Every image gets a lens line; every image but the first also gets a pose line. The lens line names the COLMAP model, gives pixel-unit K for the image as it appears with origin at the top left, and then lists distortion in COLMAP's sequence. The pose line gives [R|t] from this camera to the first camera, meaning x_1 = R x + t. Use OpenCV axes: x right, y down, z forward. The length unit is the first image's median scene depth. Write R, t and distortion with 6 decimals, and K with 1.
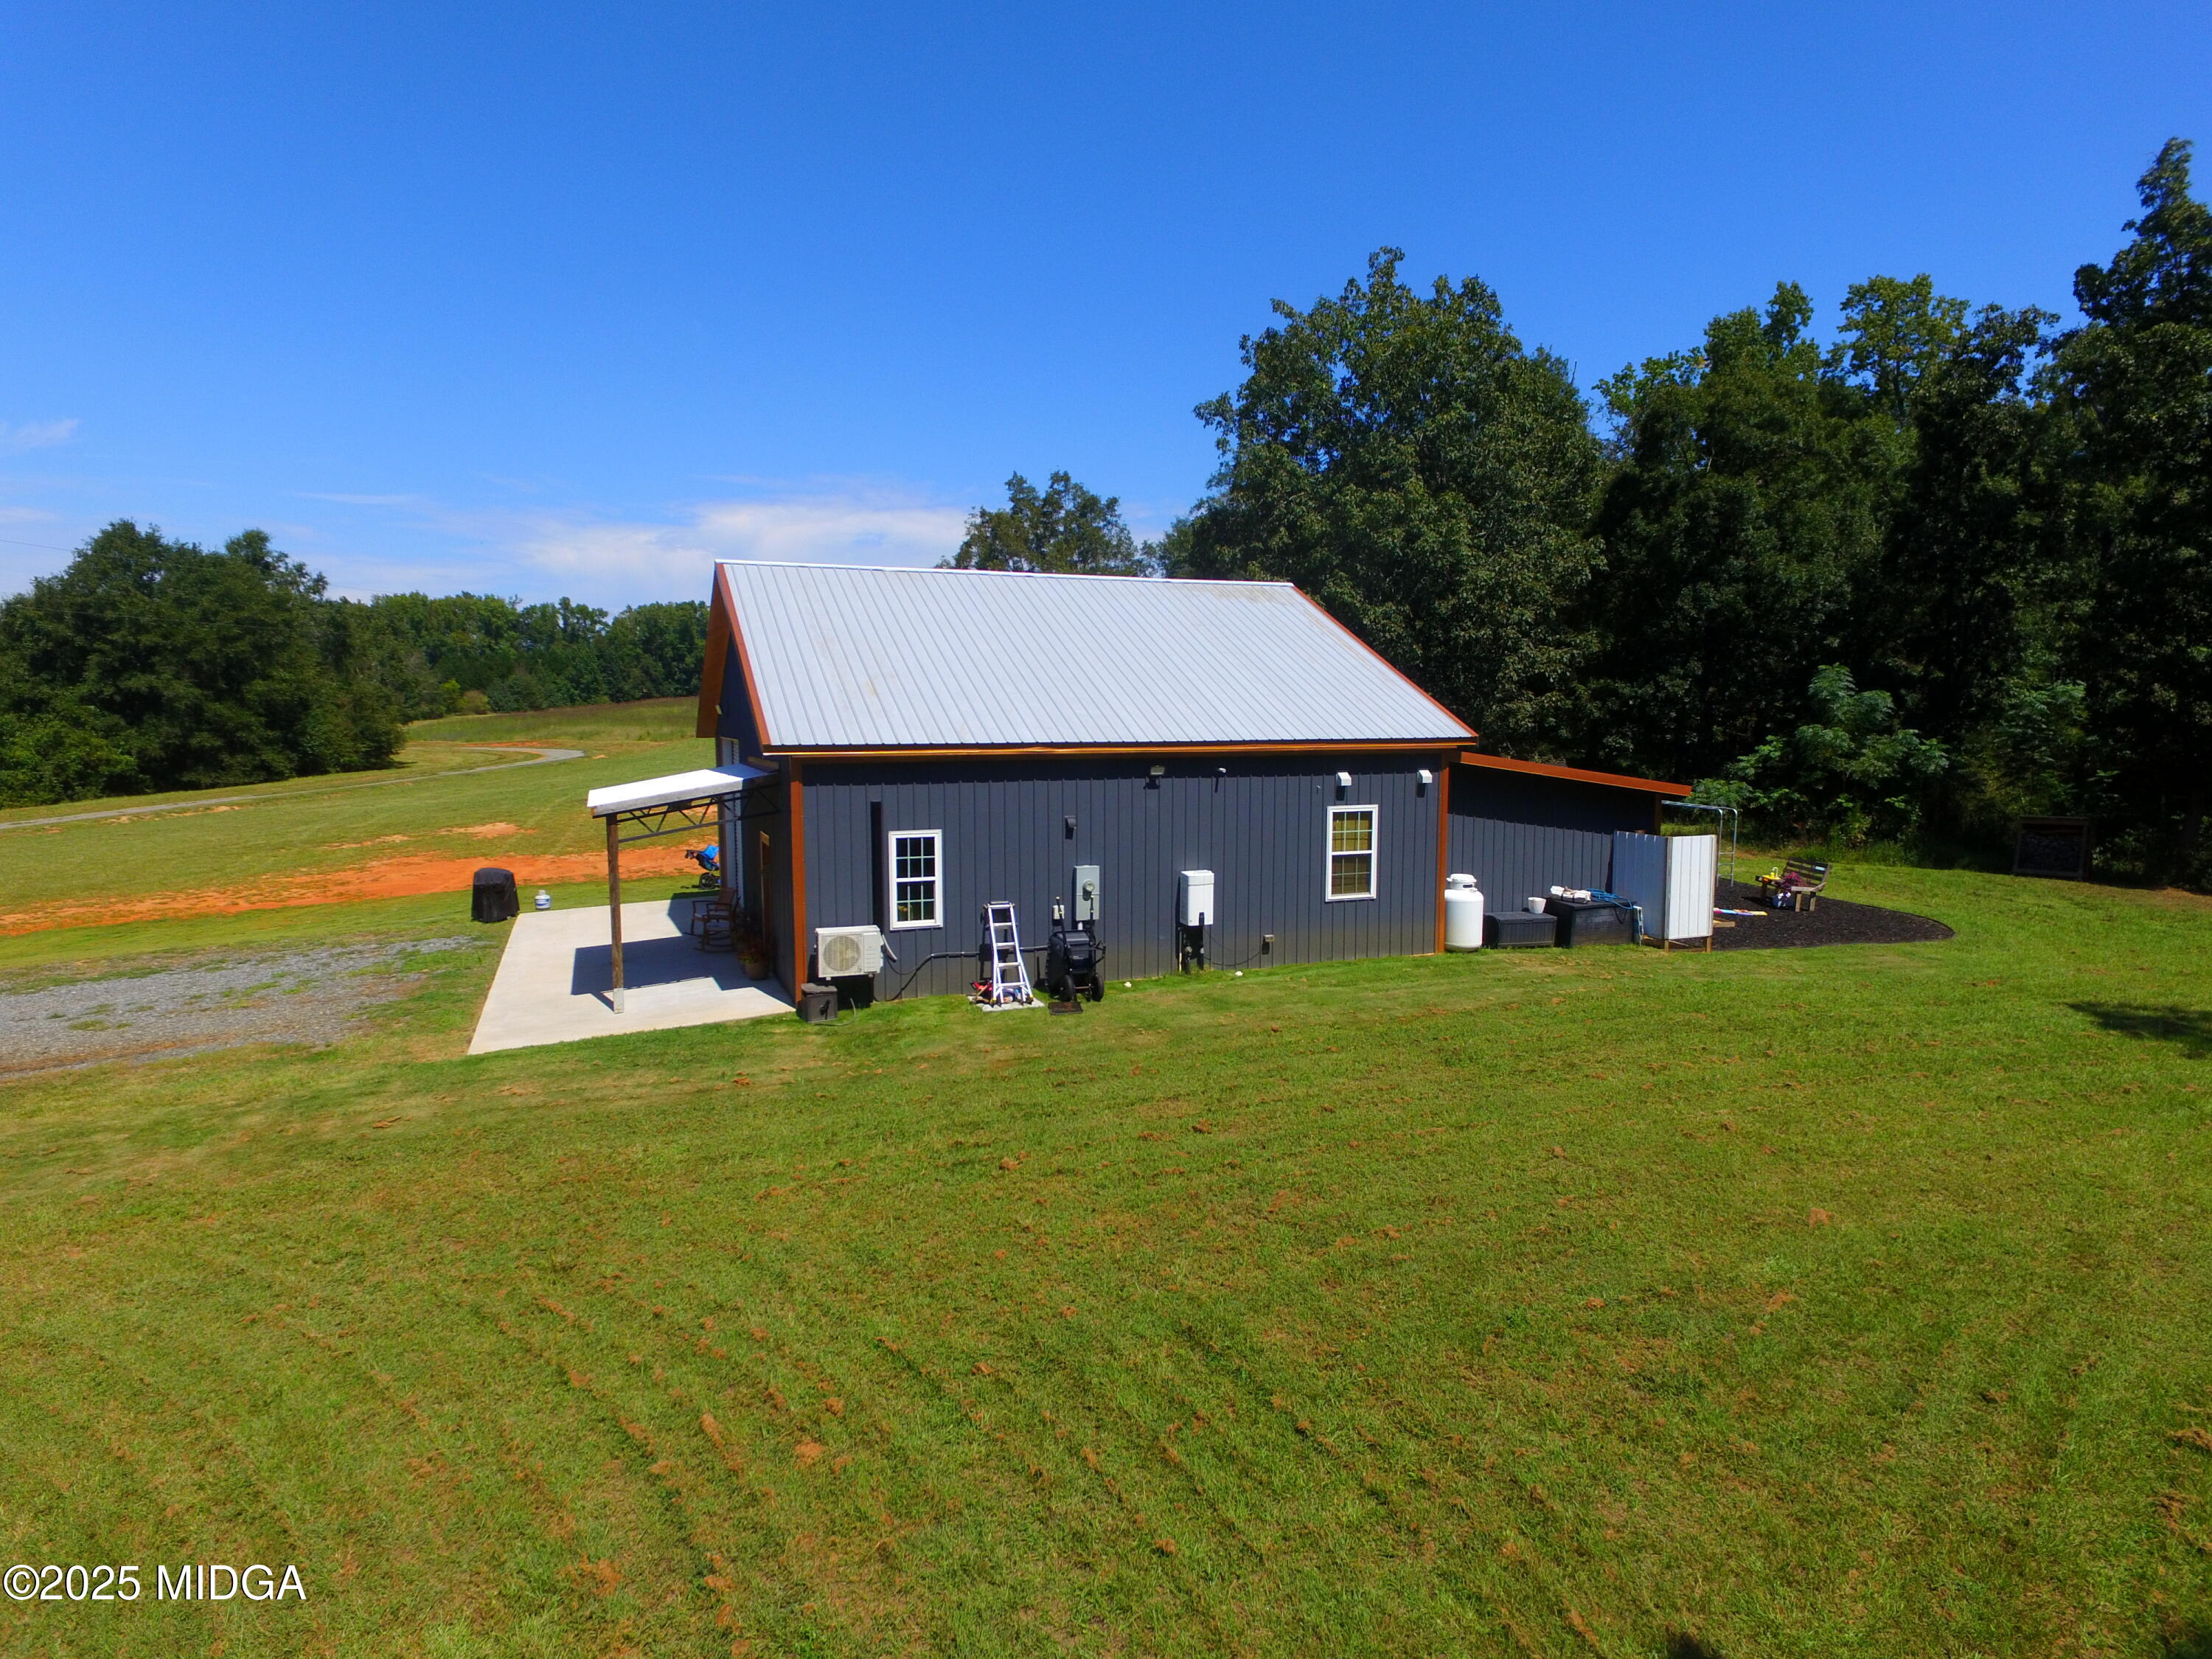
lens RADIAL K [[1255.8, 0, 1112.1], [0, 1255.8, 855.9], [0, 0, 1]] dist [-0.019074, 0.019599]
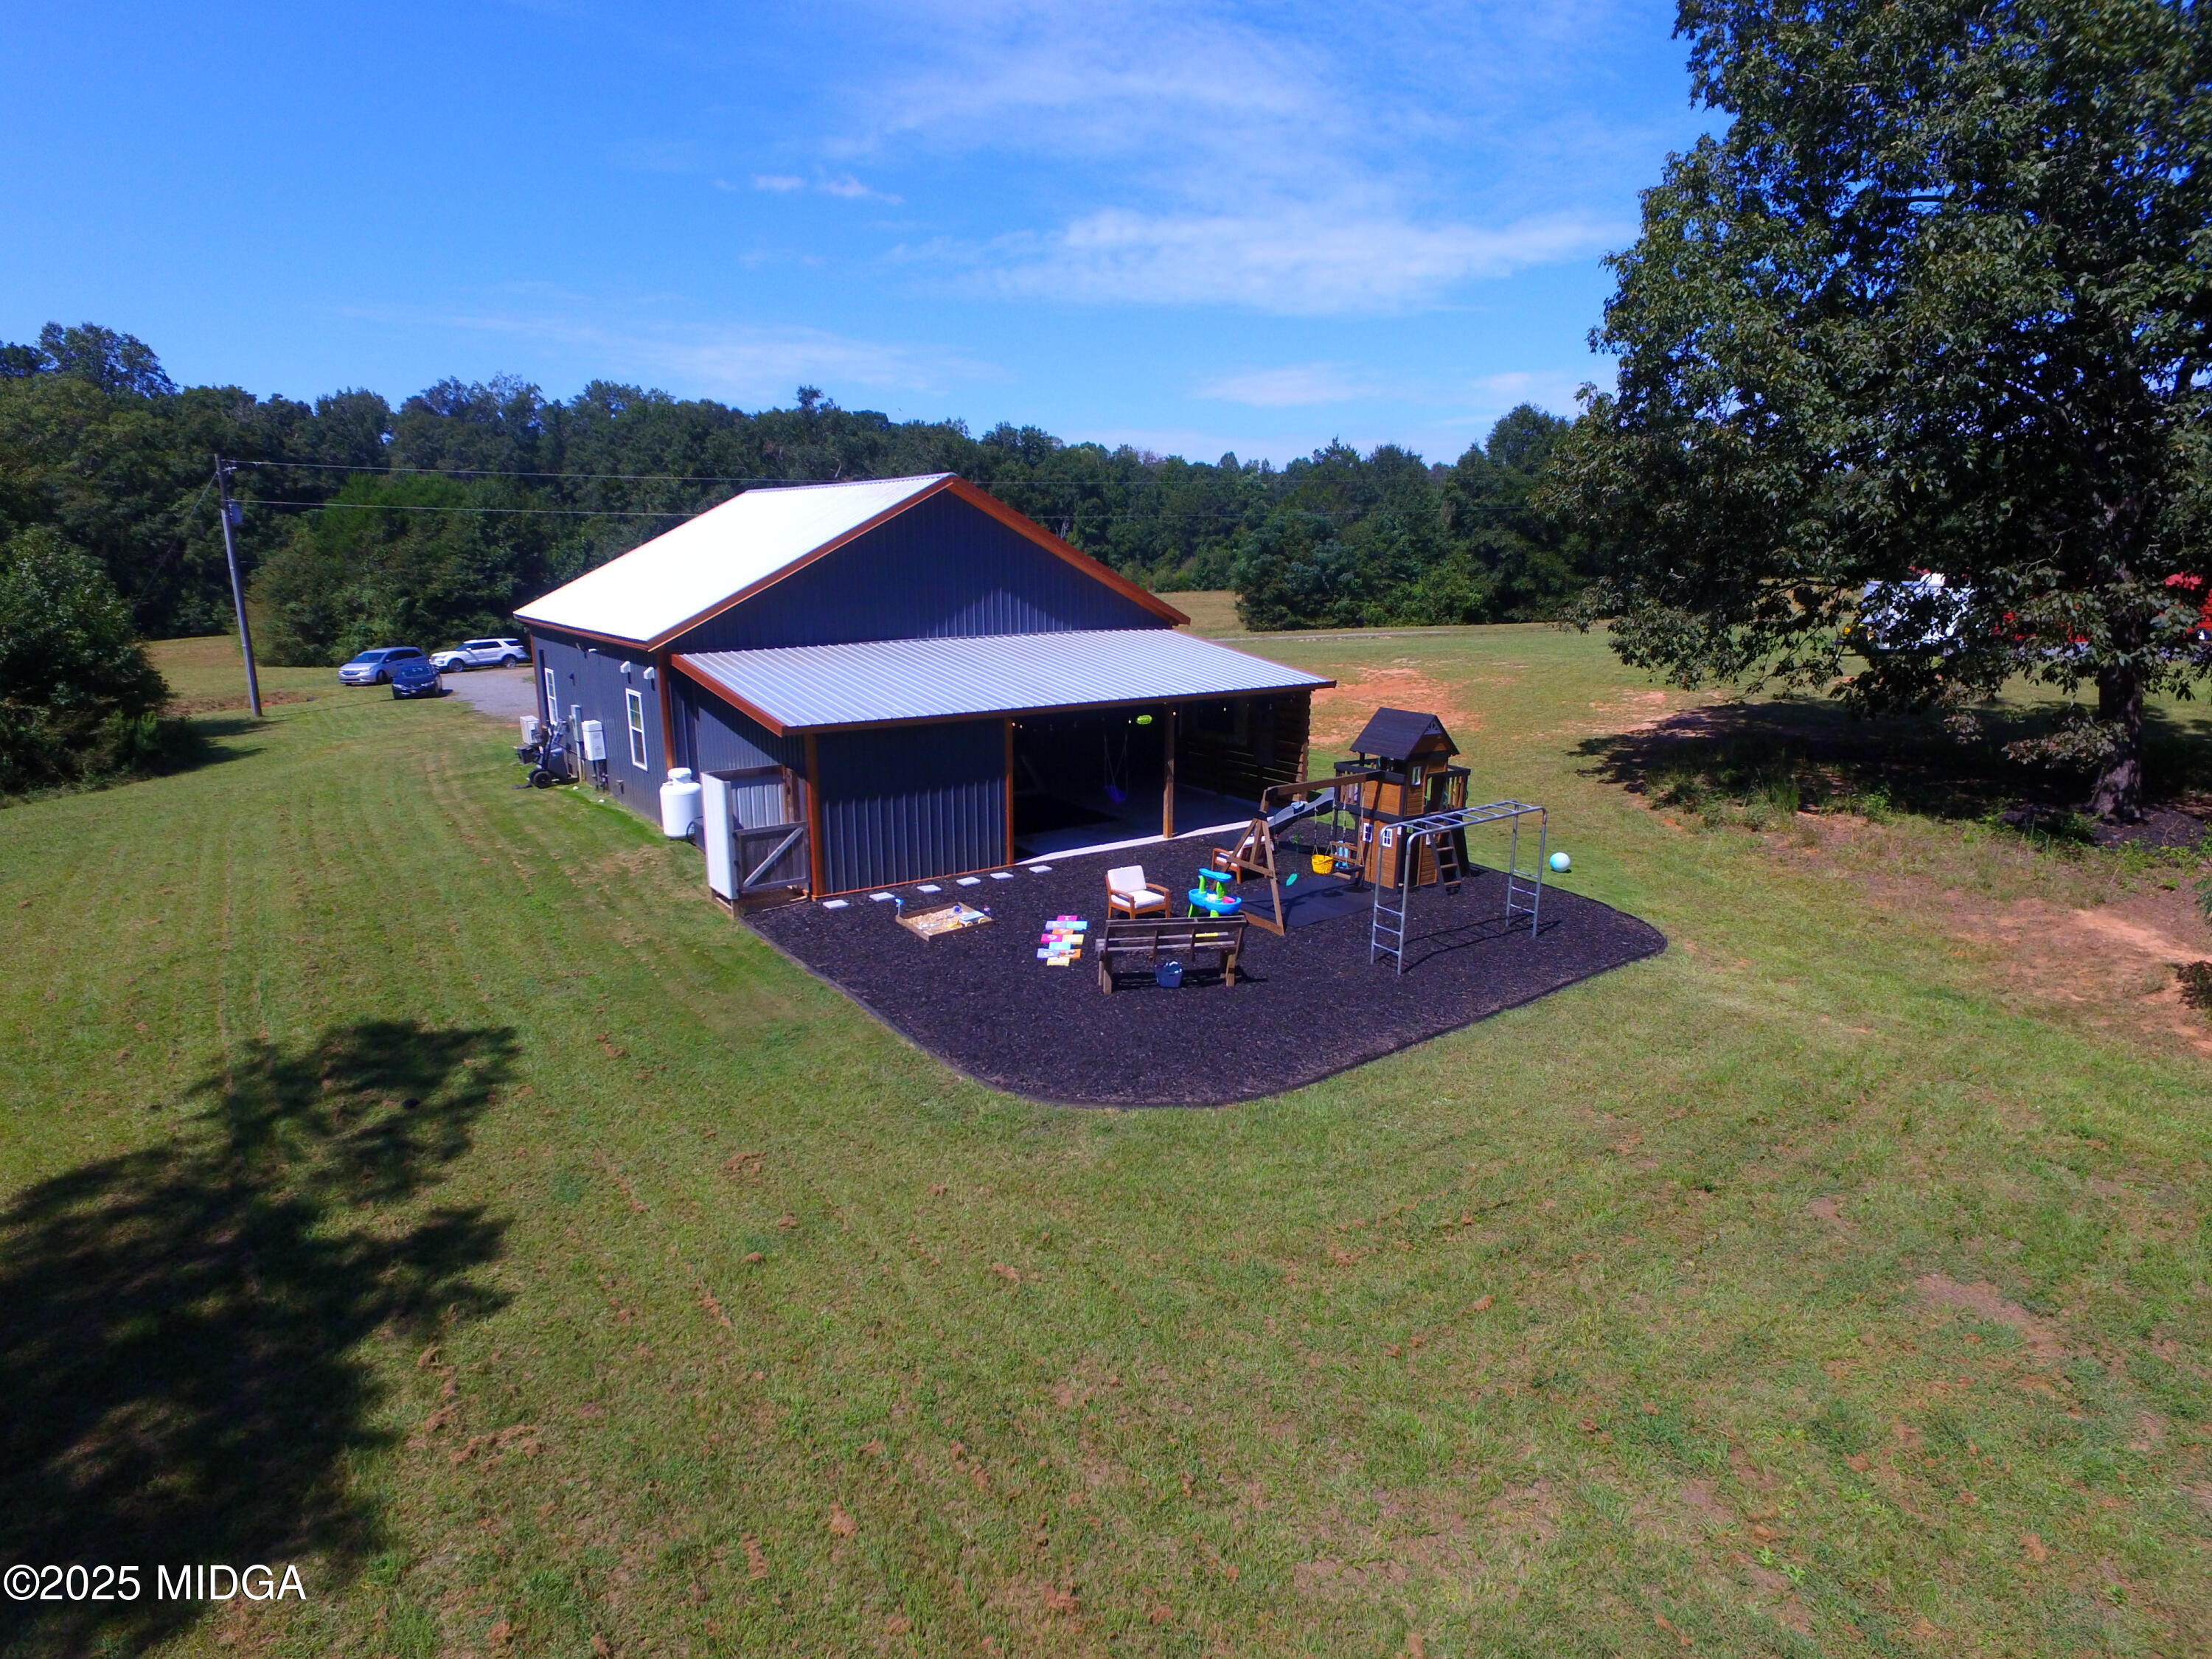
lens RADIAL K [[1255.8, 0, 1112.1], [0, 1255.8, 855.9], [0, 0, 1]] dist [-0.019074, 0.019599]
pose [[0.242058, 0.236958, -0.940882, 0.414252], [-0.113038, 0.970003, 0.215211, -0.054585], [0.963655, 0.054262, 0.261582, 0.317477]]
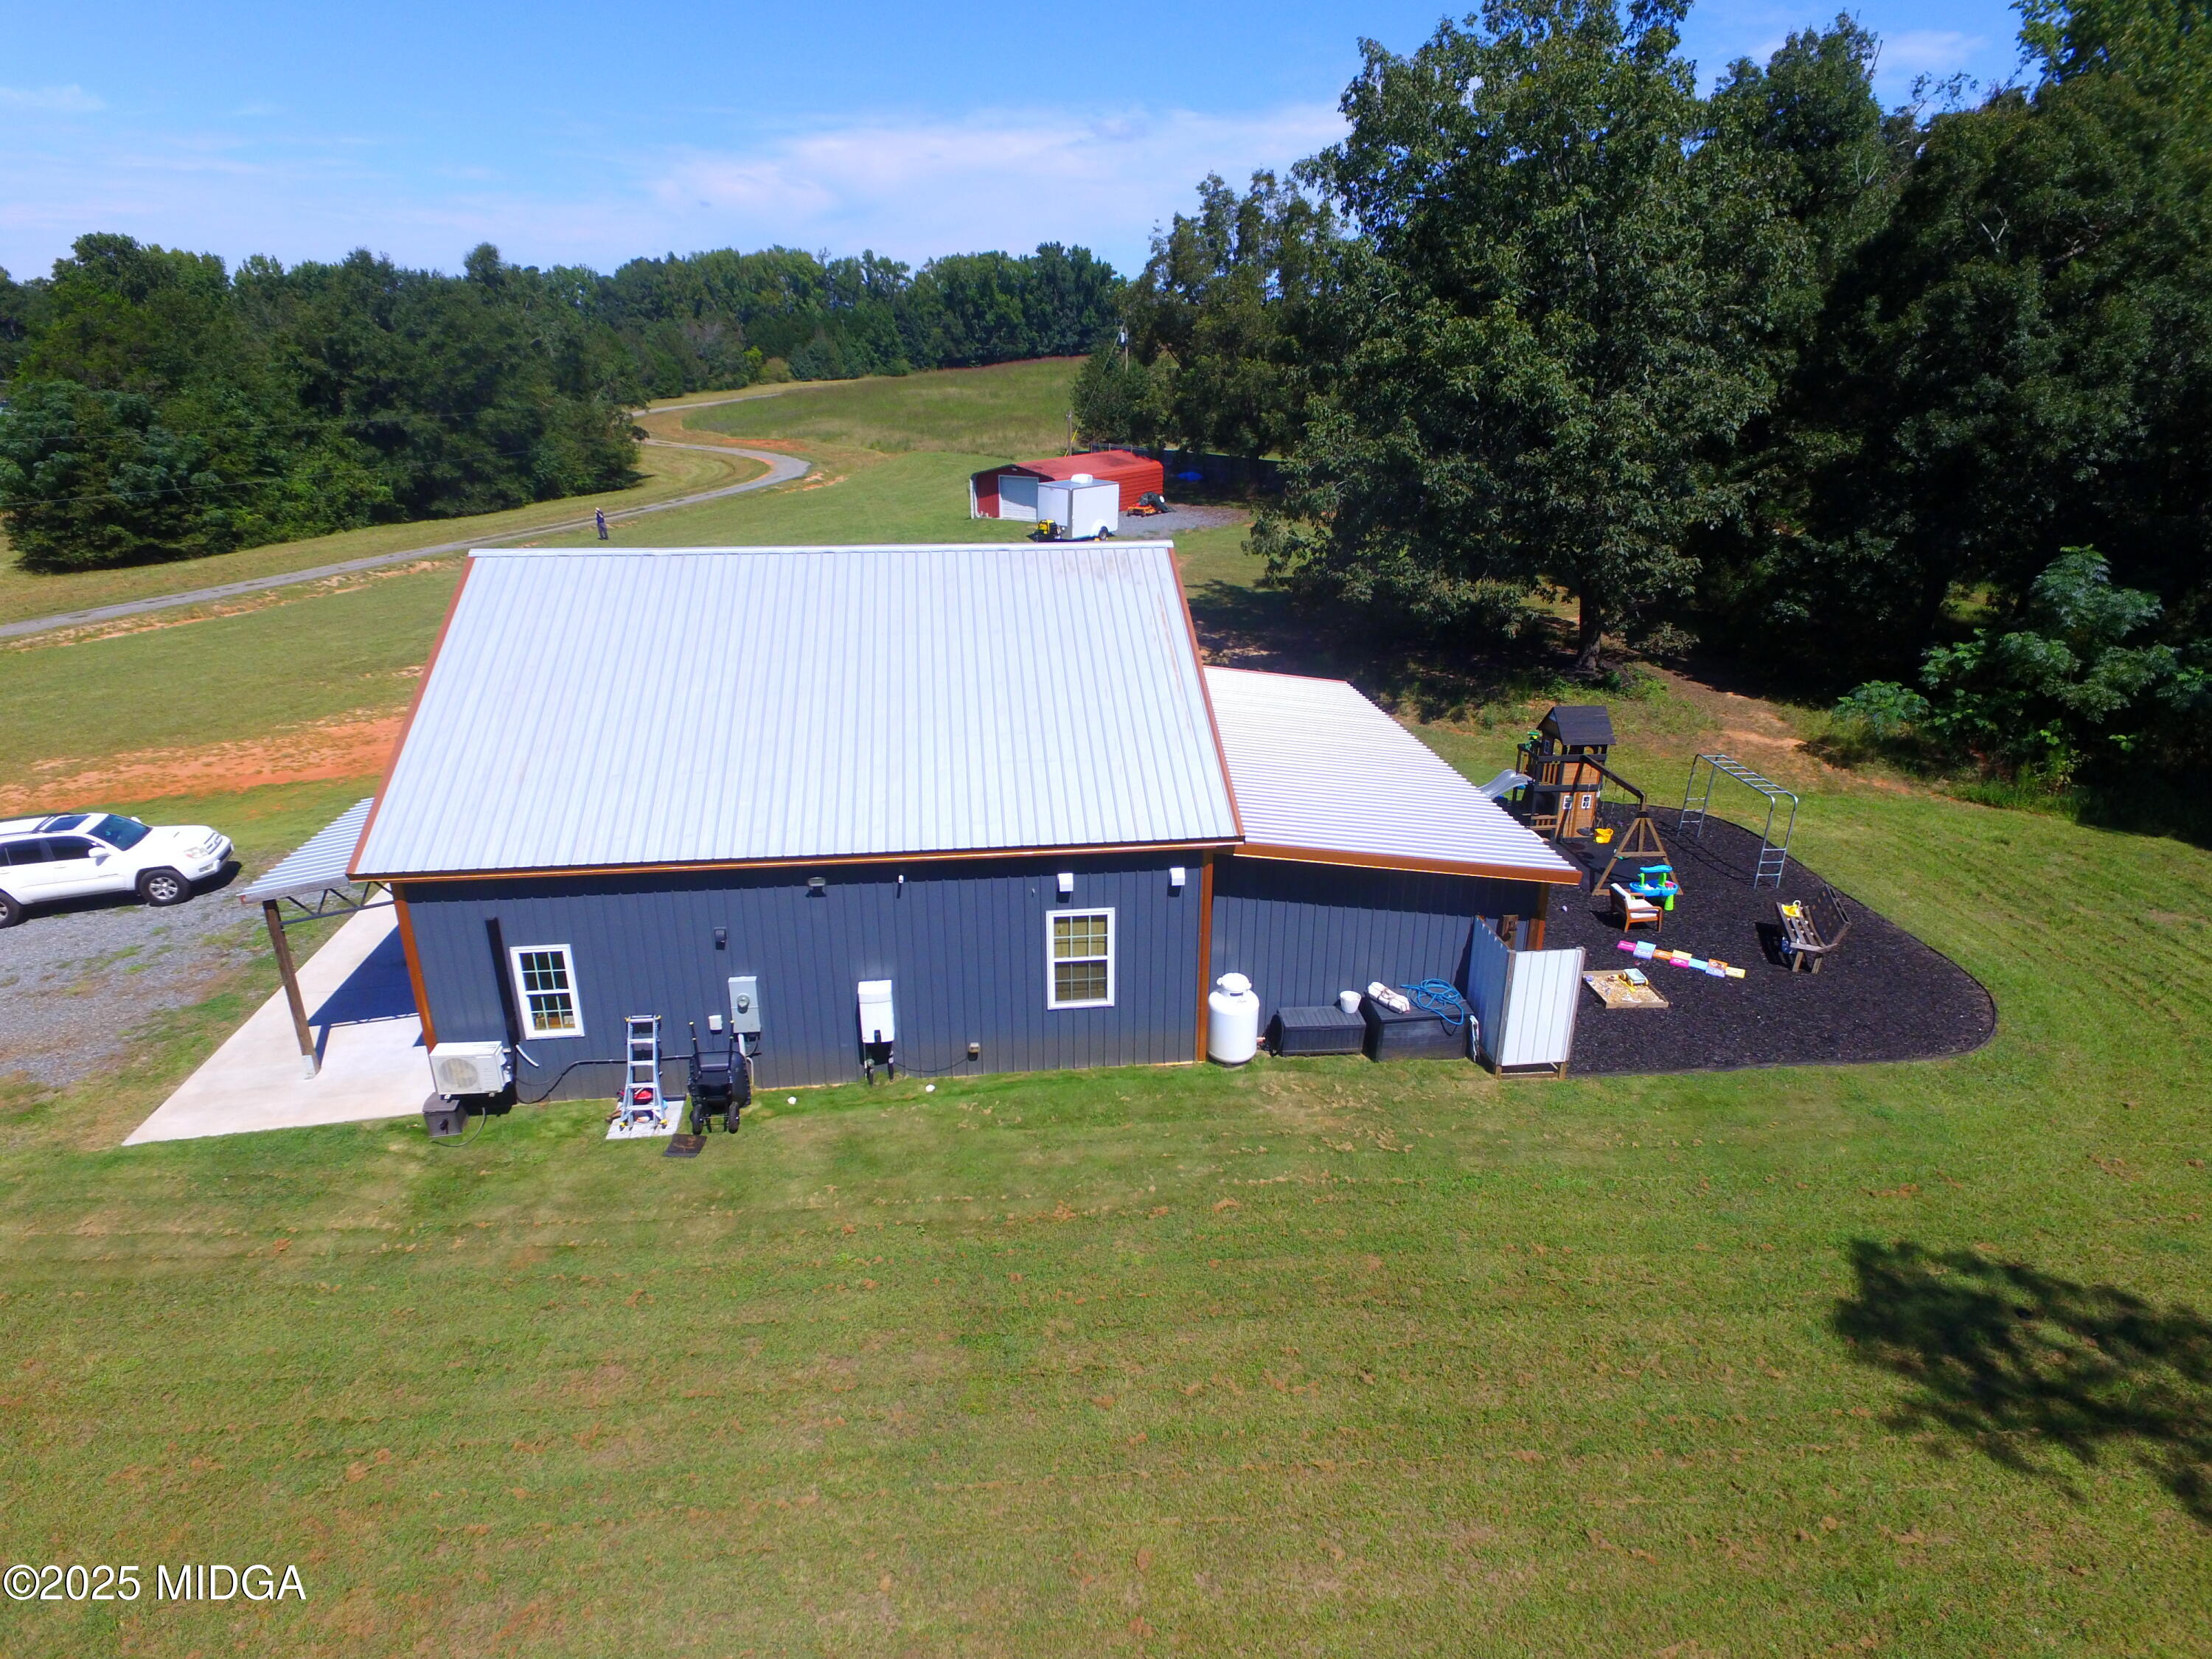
lens RADIAL K [[1255.8, 0, 1112.1], [0, 1255.8, 855.9], [0, 0, 1]] dist [-0.019074, 0.019599]
pose [[0.967793, 0.099680, -0.231174, 0.112999], [-0.035724, 0.963357, 0.265832, -0.084239], [0.249201, -0.249012, 0.935891, 0.058681]]
